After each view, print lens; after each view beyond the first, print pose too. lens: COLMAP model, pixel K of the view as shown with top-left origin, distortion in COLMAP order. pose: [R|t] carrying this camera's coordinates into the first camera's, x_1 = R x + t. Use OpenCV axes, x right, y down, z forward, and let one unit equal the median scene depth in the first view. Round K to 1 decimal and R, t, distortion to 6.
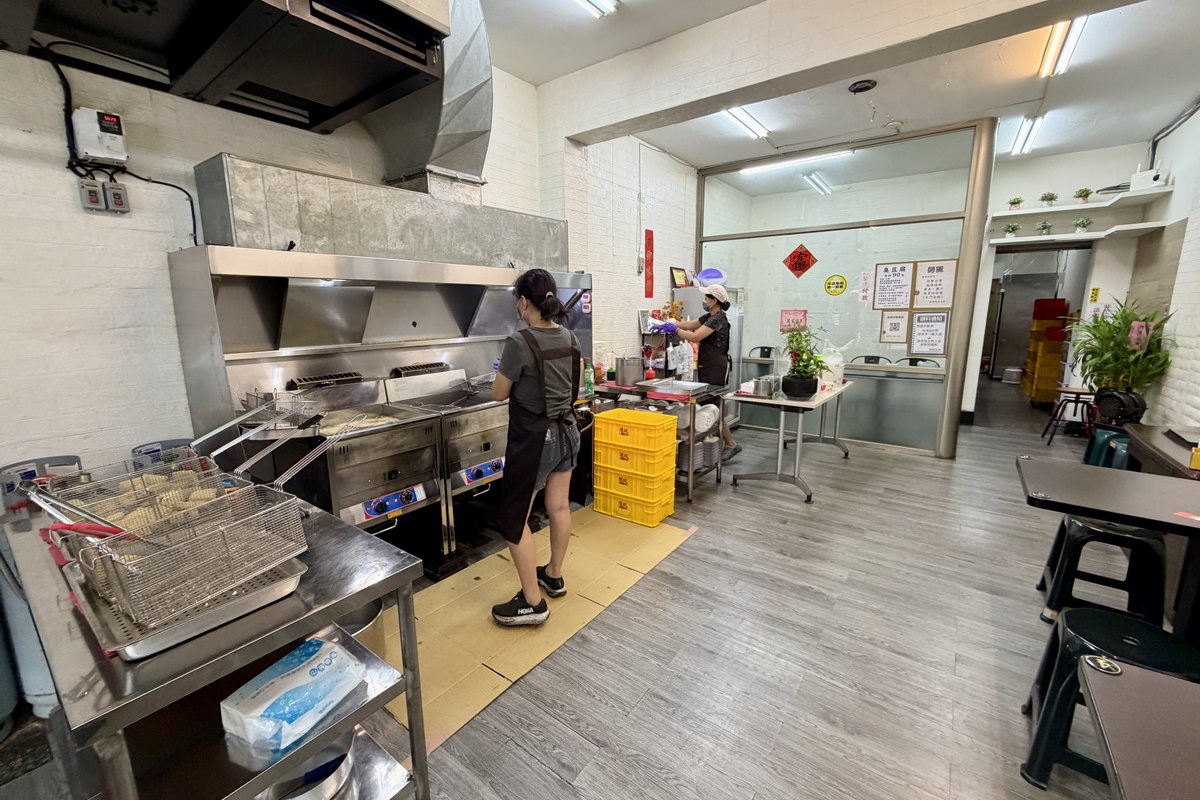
lens RADIAL K [[482.5, 0, 600.5], [0, 482.5, 392.2], [0, 0, 1]] dist [-0.002723, -0.000714]
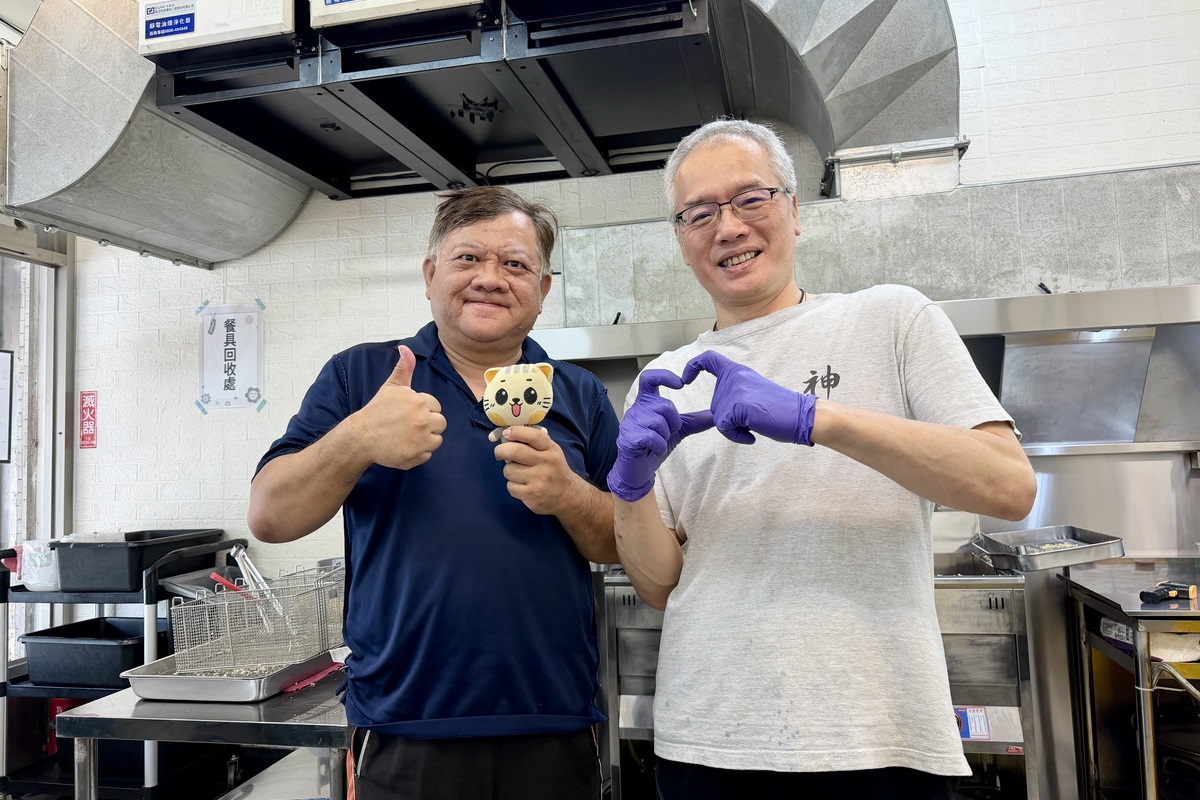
lens RADIAL K [[851.5, 0, 599.2], [0, 851.5, 405.0], [0, 0, 1]] dist [-0.000153, -0.007454]
pose [[0.394658, -0.055605, -0.917144, 0.554069], [-0.126711, 0.985336, -0.114265, -0.009378], [0.910049, 0.161308, 0.381826, 0.453569]]
